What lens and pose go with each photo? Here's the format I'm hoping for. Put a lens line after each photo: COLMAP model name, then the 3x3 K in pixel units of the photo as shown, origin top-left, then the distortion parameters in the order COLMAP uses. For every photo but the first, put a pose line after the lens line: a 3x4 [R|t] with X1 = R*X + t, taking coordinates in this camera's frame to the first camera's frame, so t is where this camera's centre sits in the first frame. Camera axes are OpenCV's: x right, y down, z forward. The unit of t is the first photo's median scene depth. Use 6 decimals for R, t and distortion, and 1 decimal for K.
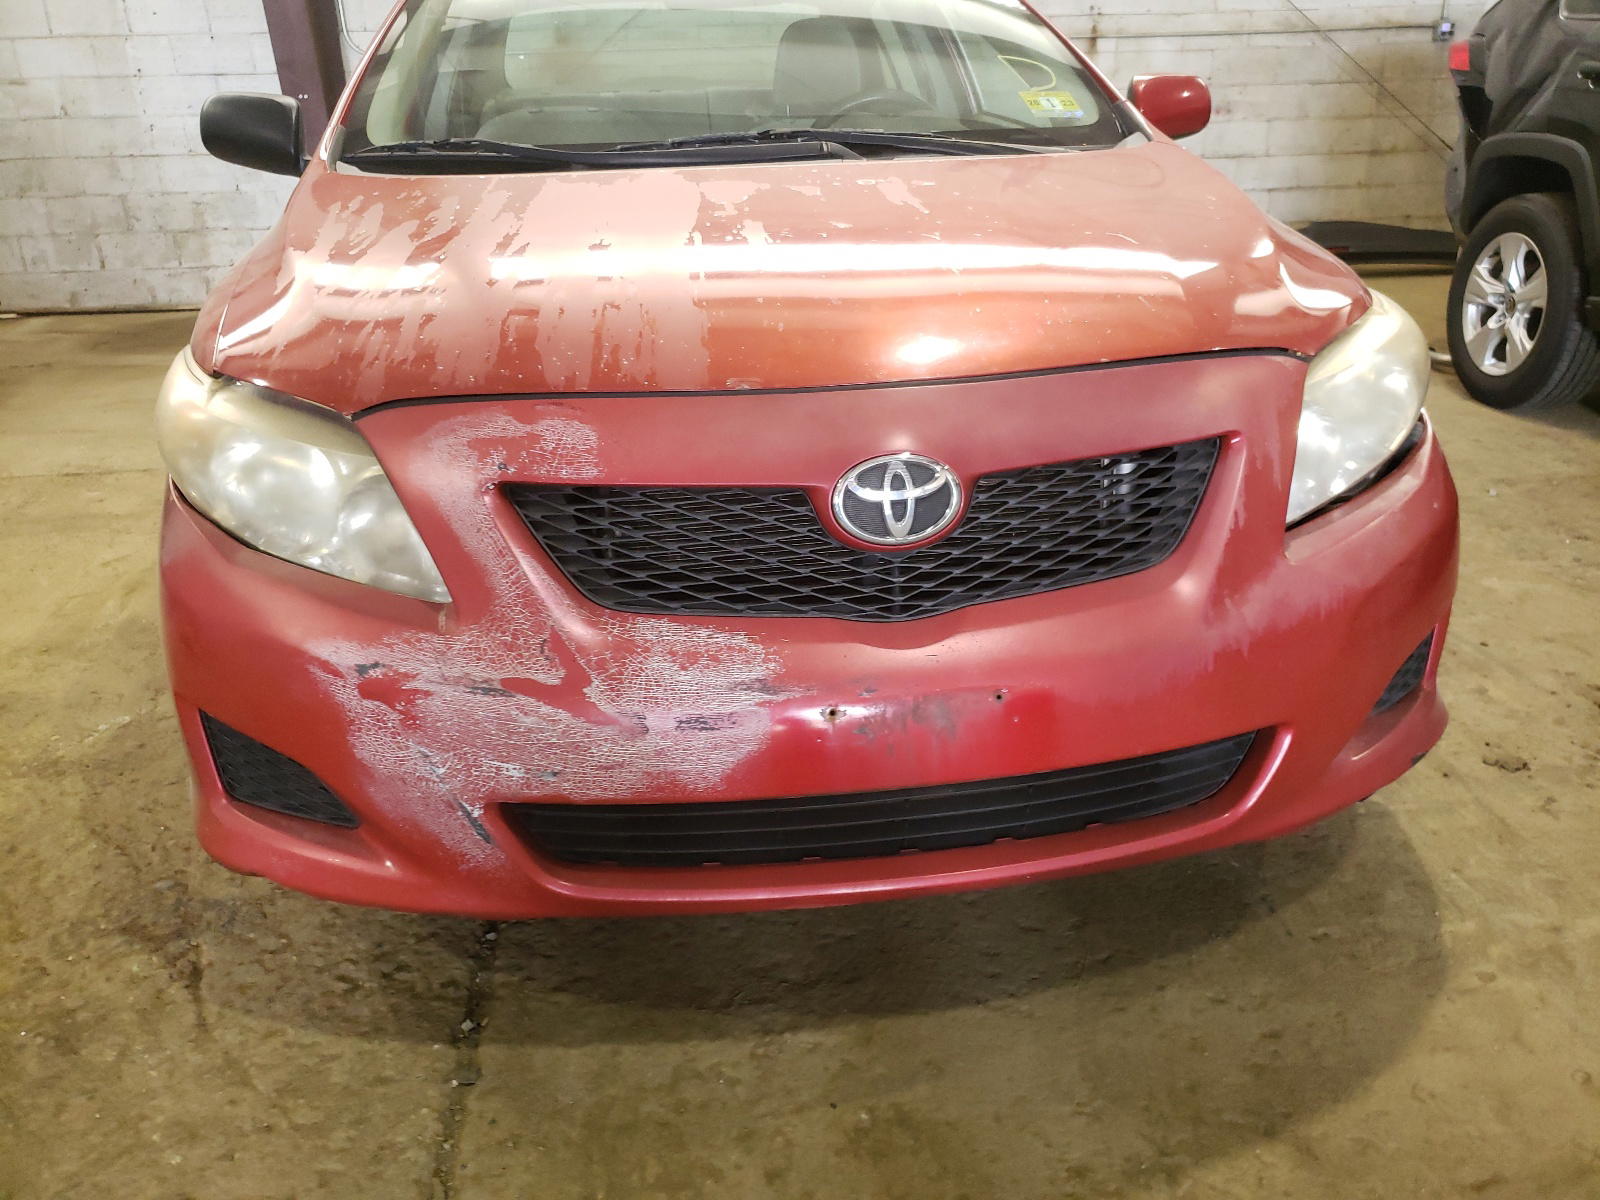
lens RADIAL K [[1228.4, 0, 808.0], [0, 1228.4, 560.4], [0, 0, 1]] dist [0.017519, 0.007511]
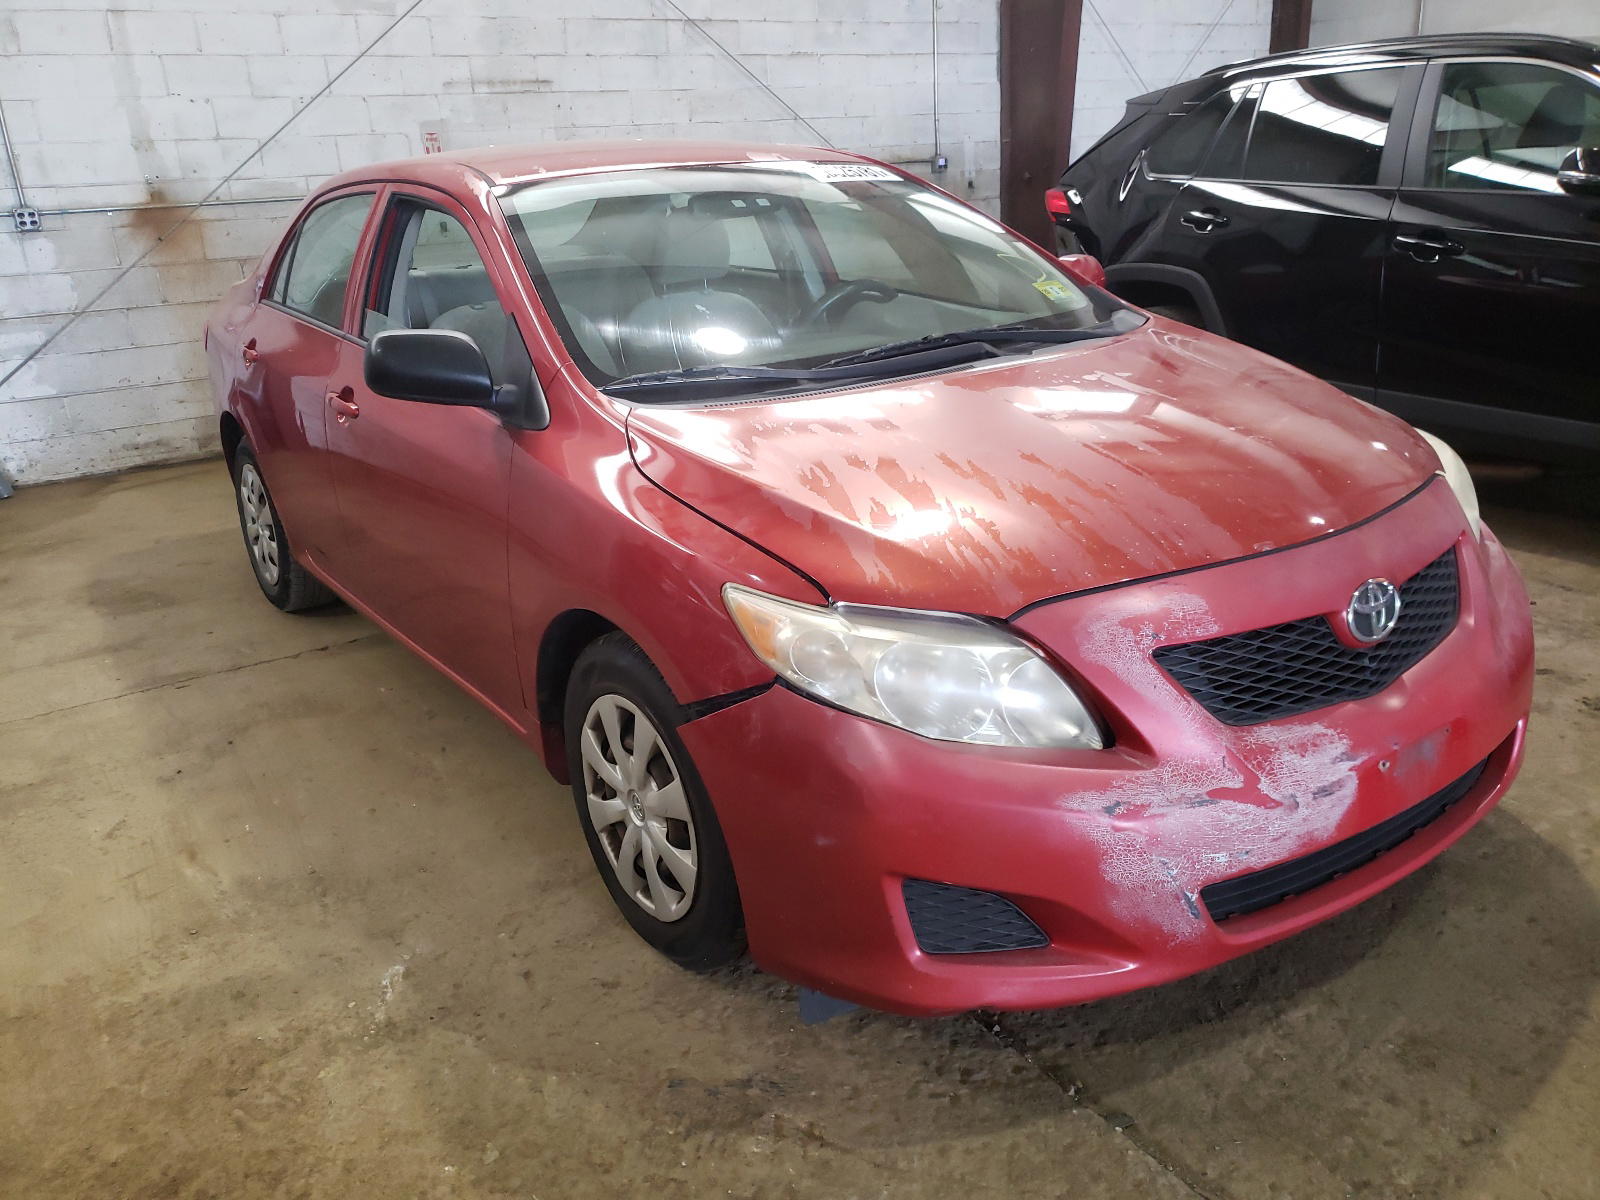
lens RADIAL K [[1228.4, 0, 769.3], [0, 1228.4, 610.1], [0, 0, 1]] dist [0.017519, 0.007511]
pose [[0.901150, -0.167874, 0.399684, -1.098253], [0.182489, 0.983207, 0.001514, -0.173993], [-0.393226, 0.071574, 0.916652, -0.050731]]
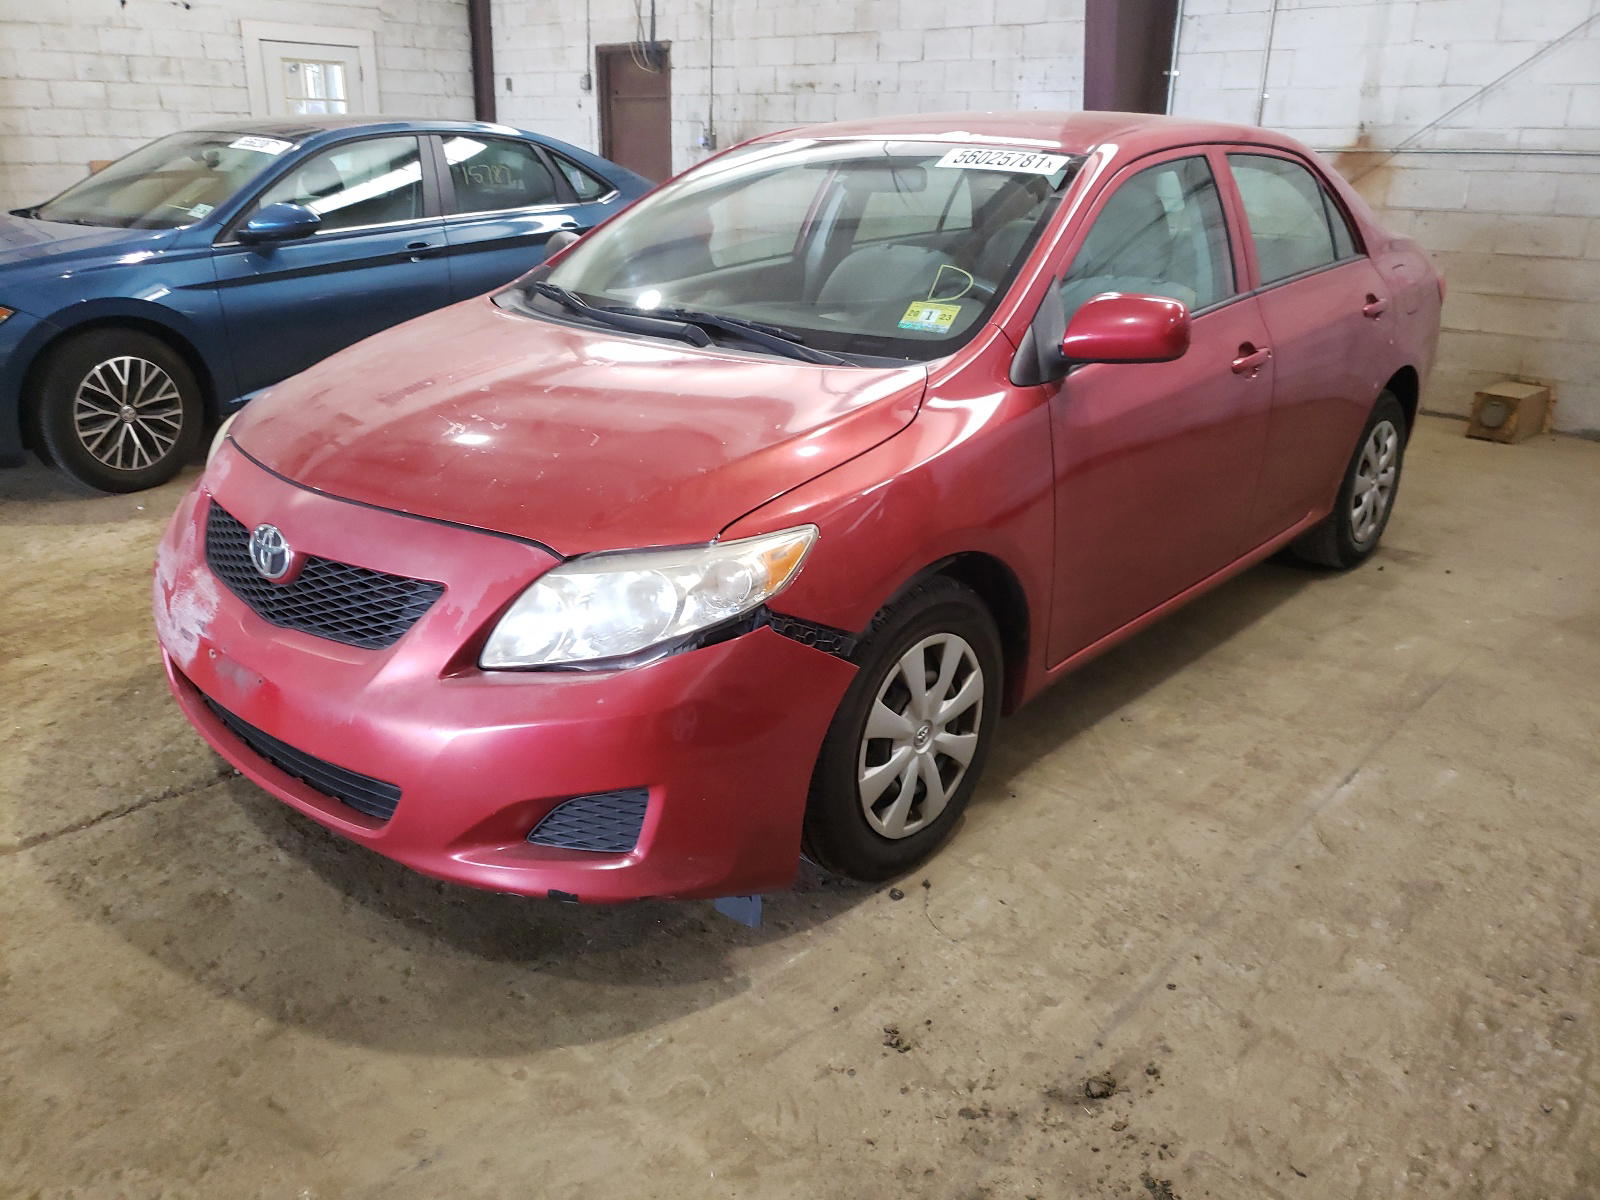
lens RADIAL K [[1228.4, 0, 795.9], [0, 1228.4, 594.6], [0, 0, 1]] dist [0.017519, 0.007511]
pose [[0.631896, 0.304057, -0.712921, 1.690139], [-0.303437, 0.943463, 0.133431, -0.422449], [0.713185, 0.132012, 0.688433, 0.334616]]
